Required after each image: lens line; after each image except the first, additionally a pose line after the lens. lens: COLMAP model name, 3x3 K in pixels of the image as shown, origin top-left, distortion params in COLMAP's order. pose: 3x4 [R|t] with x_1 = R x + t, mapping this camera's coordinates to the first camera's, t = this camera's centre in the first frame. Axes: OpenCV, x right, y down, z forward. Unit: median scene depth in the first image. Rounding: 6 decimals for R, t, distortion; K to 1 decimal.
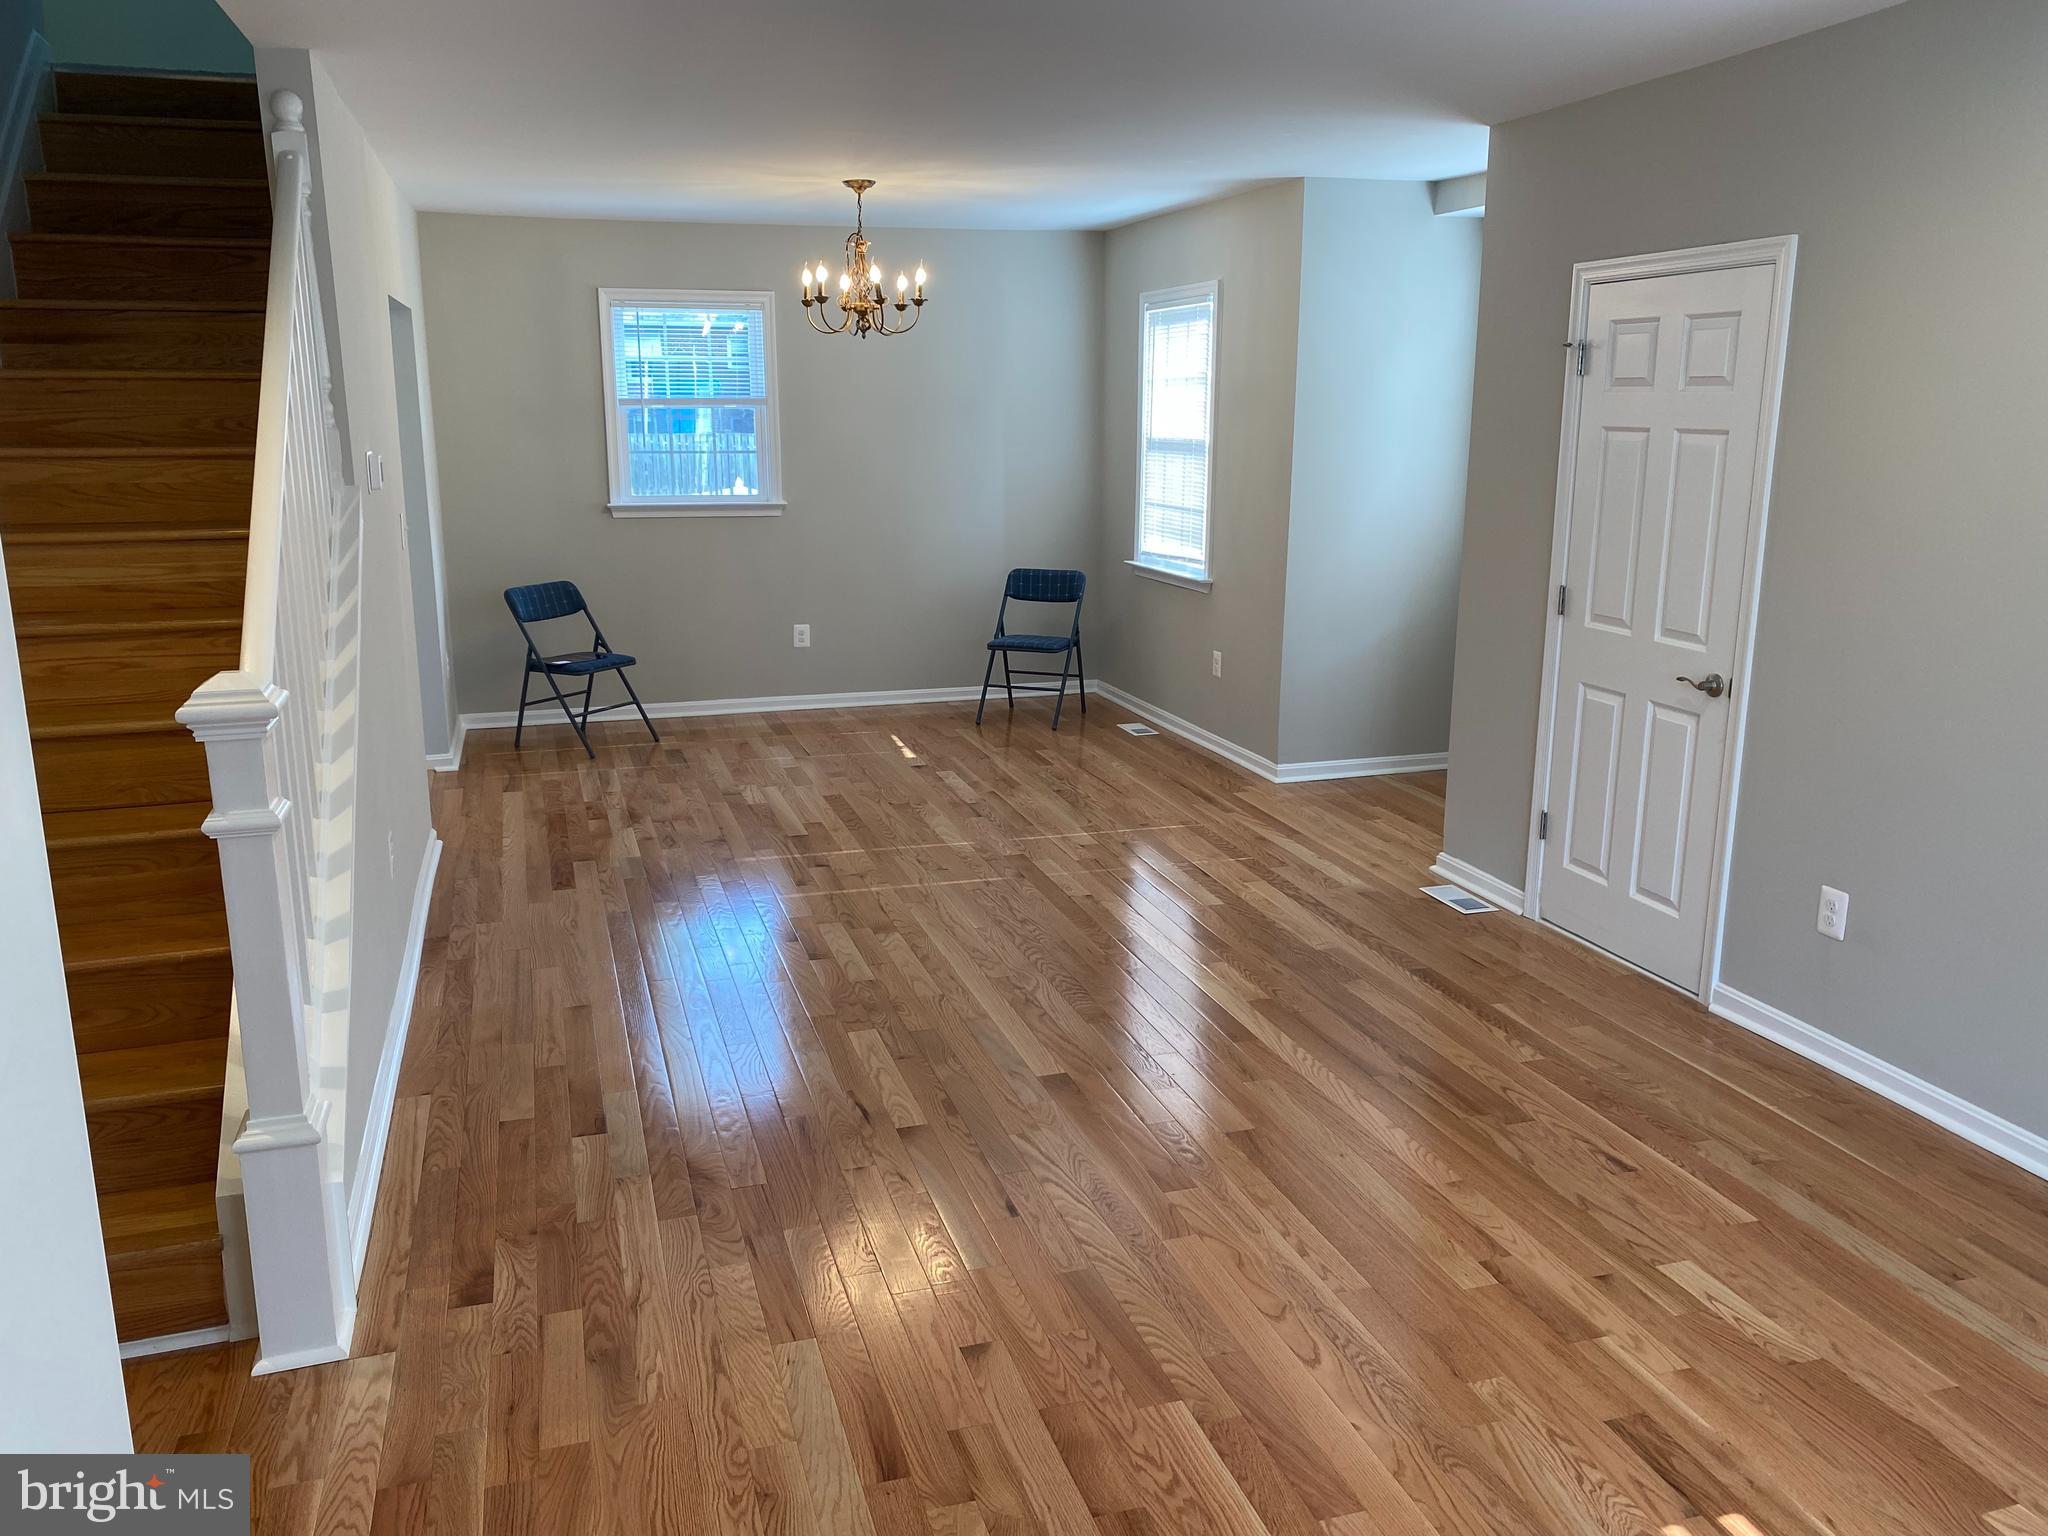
lens RADIAL K [[1552.0, 0, 1015.7], [0, 1552.0, 756.5], [0, 0, 1]] dist [0.118547, -0.230498]
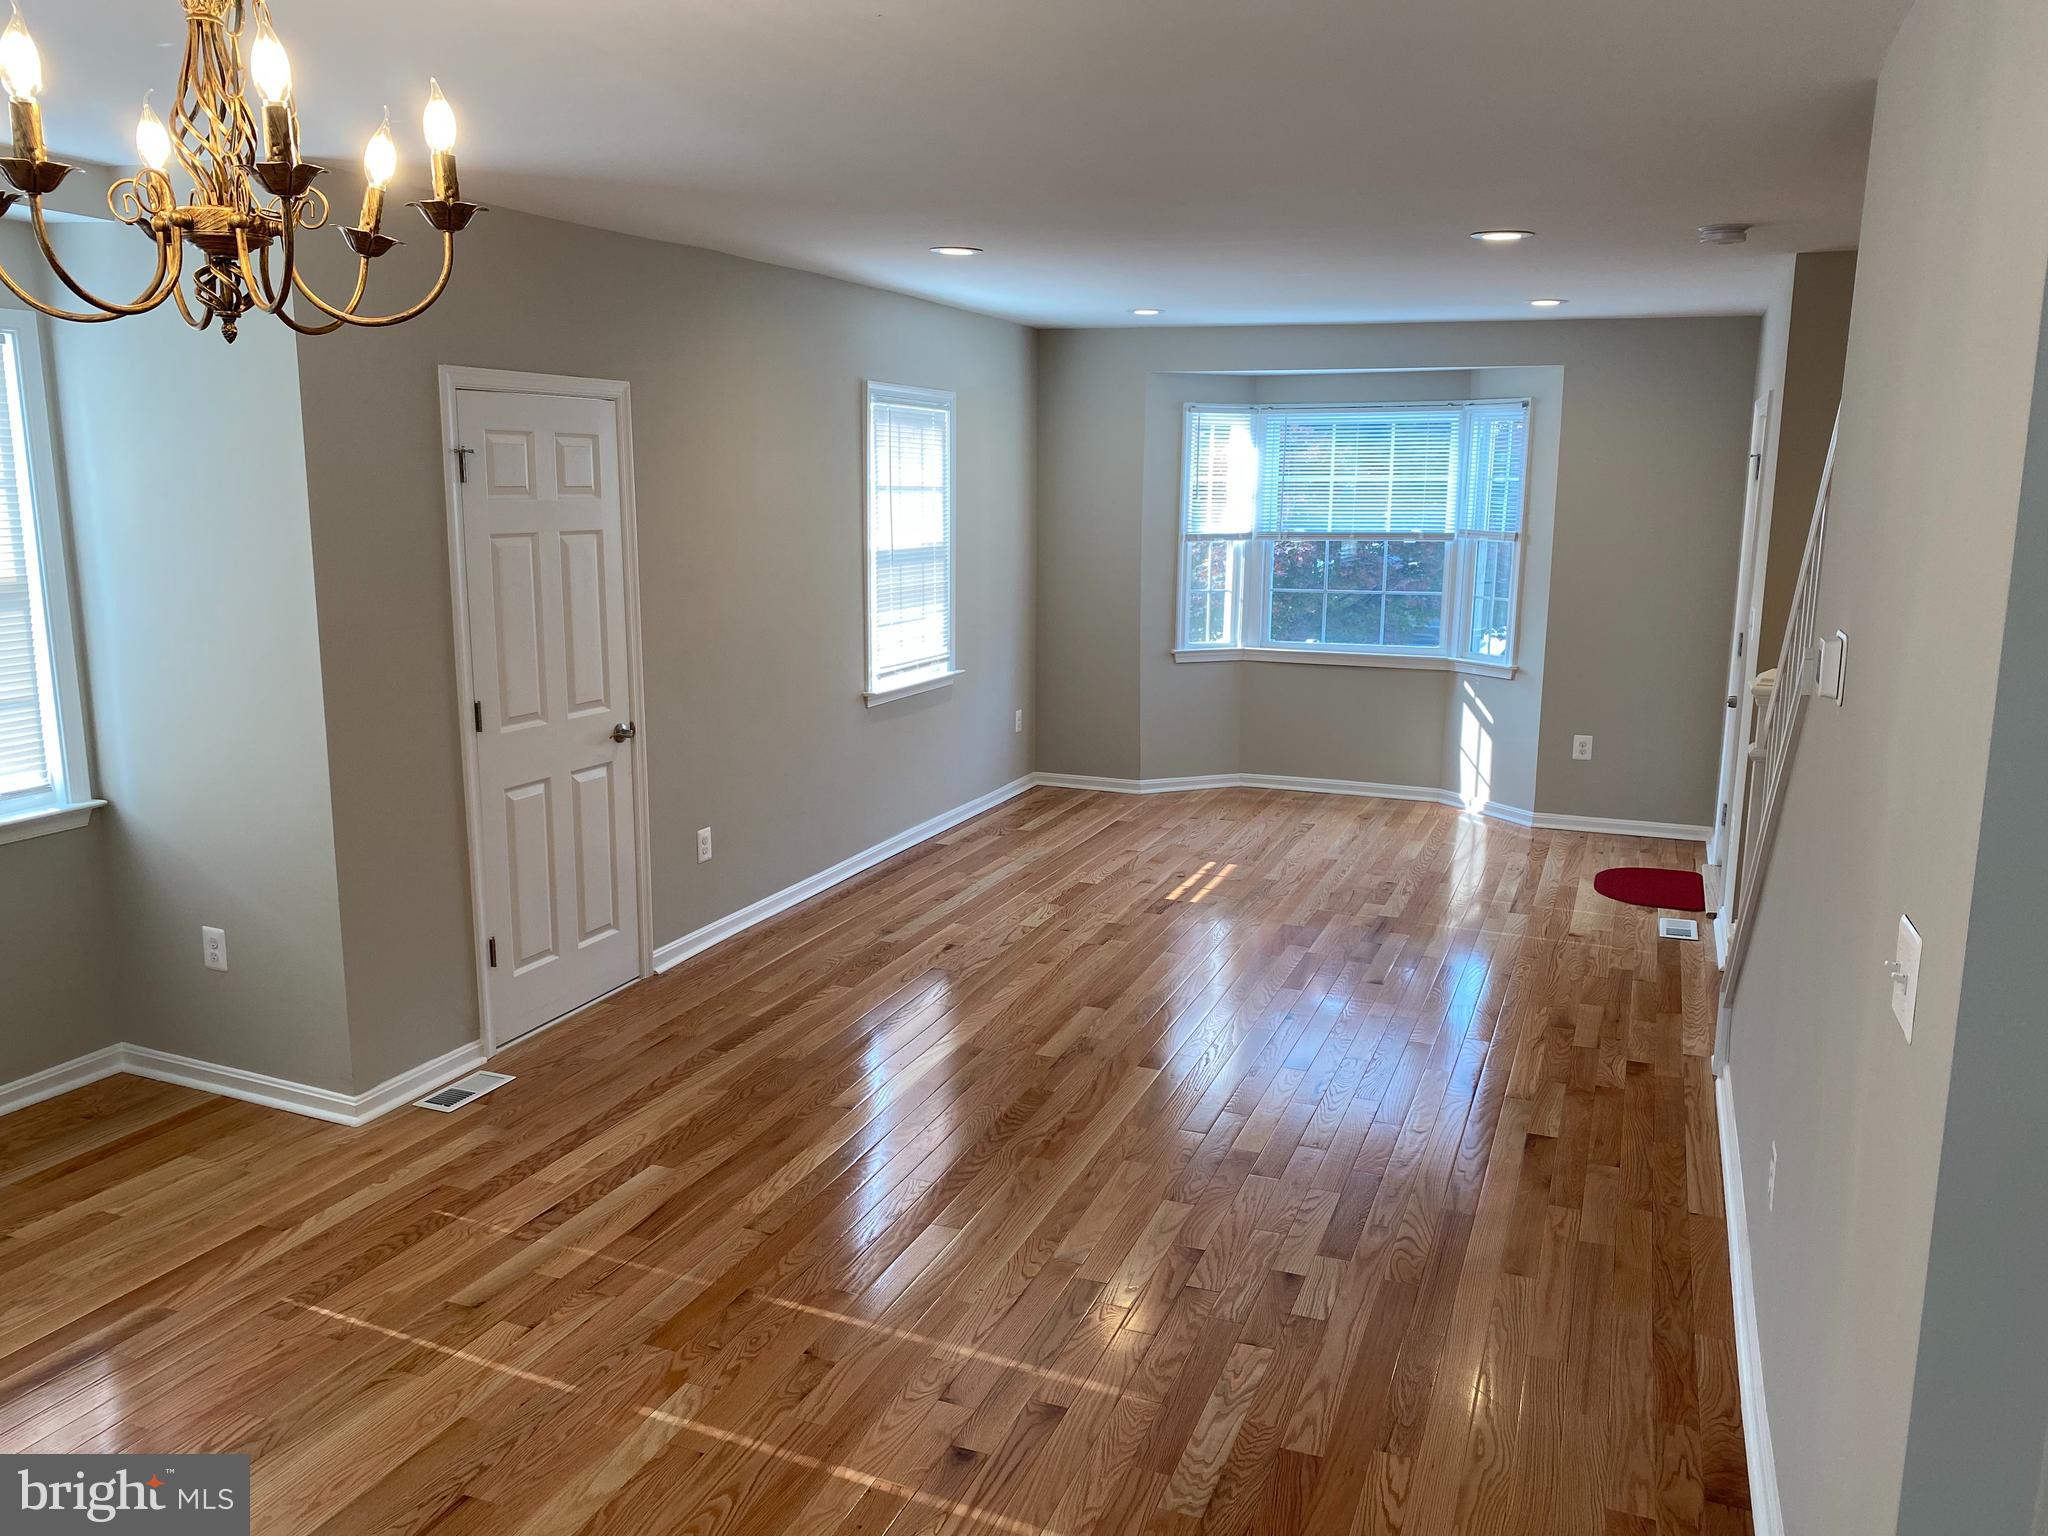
lens RADIAL K [[1552.0, 0, 1015.7], [0, 1552.0, 756.5], [0, 0, 1]] dist [0.118547, -0.230498]
pose [[-0.774808, -0.119593, 0.620782, -0.446592], [0.132483, 0.929426, 0.344407, -0.324840], [-0.618160, 0.349092, -0.704282, 1.329476]]
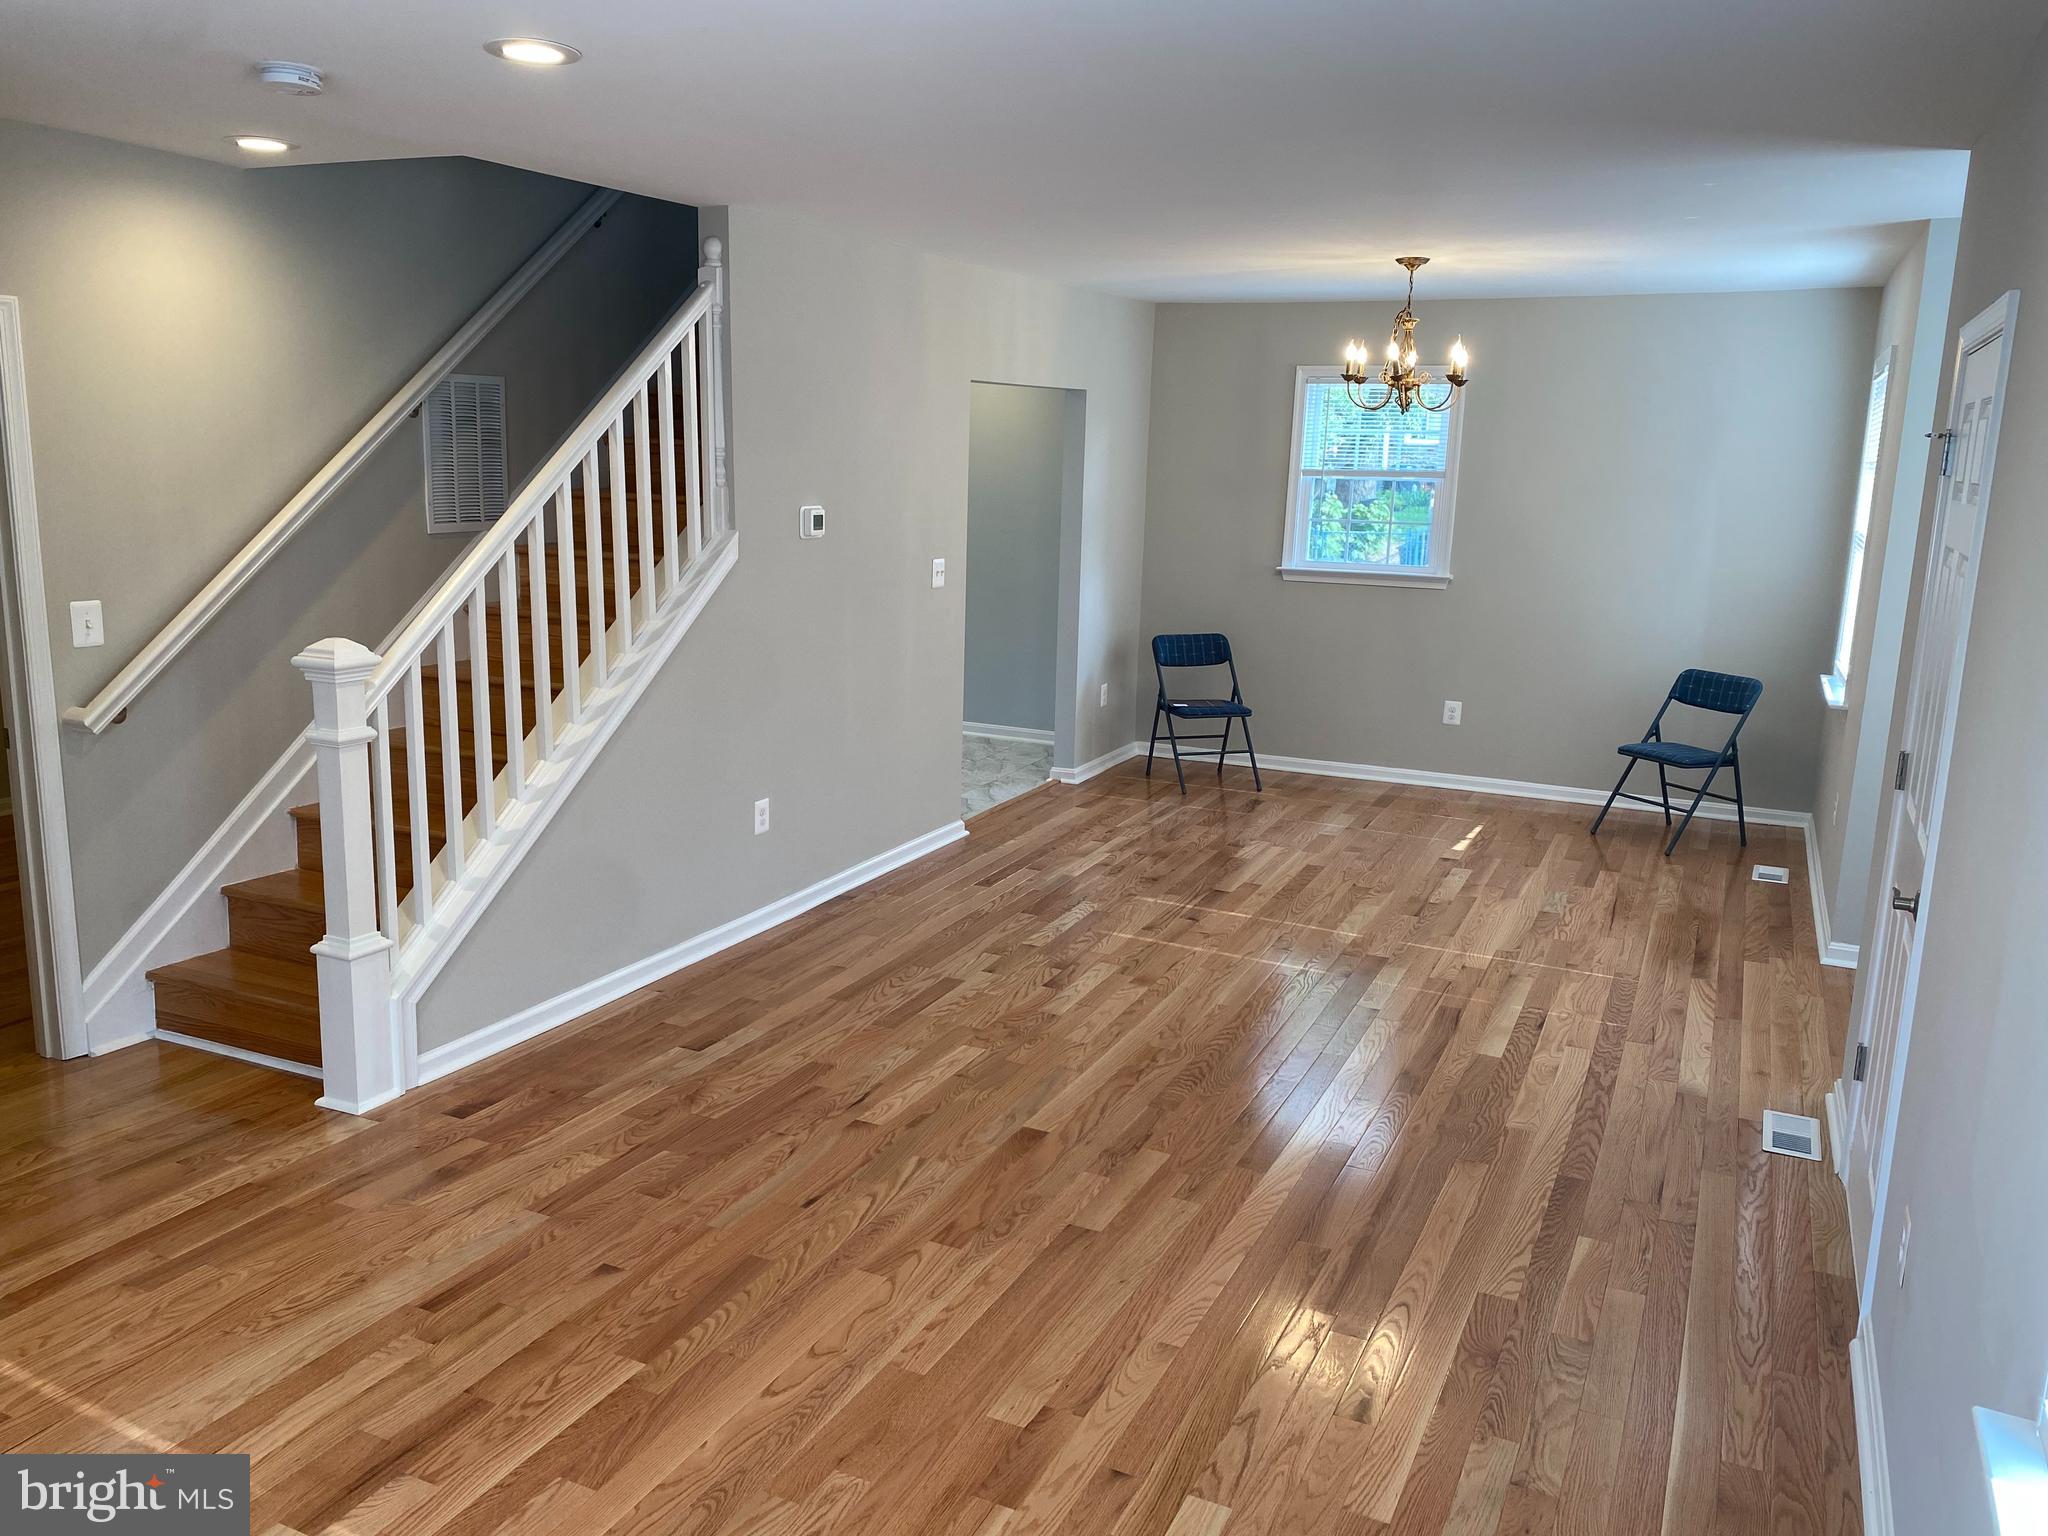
lens RADIAL K [[1552.0, 0, 1015.7], [0, 1552.0, 756.5], [0, 0, 1]] dist [0.118547, -0.230498]
pose [[0.735433, 0.150550, -0.660661, 0.480216], [-0.175244, 0.984093, 0.029174, -0.048474], [0.654544, 0.094321, 0.750117, 0.140031]]
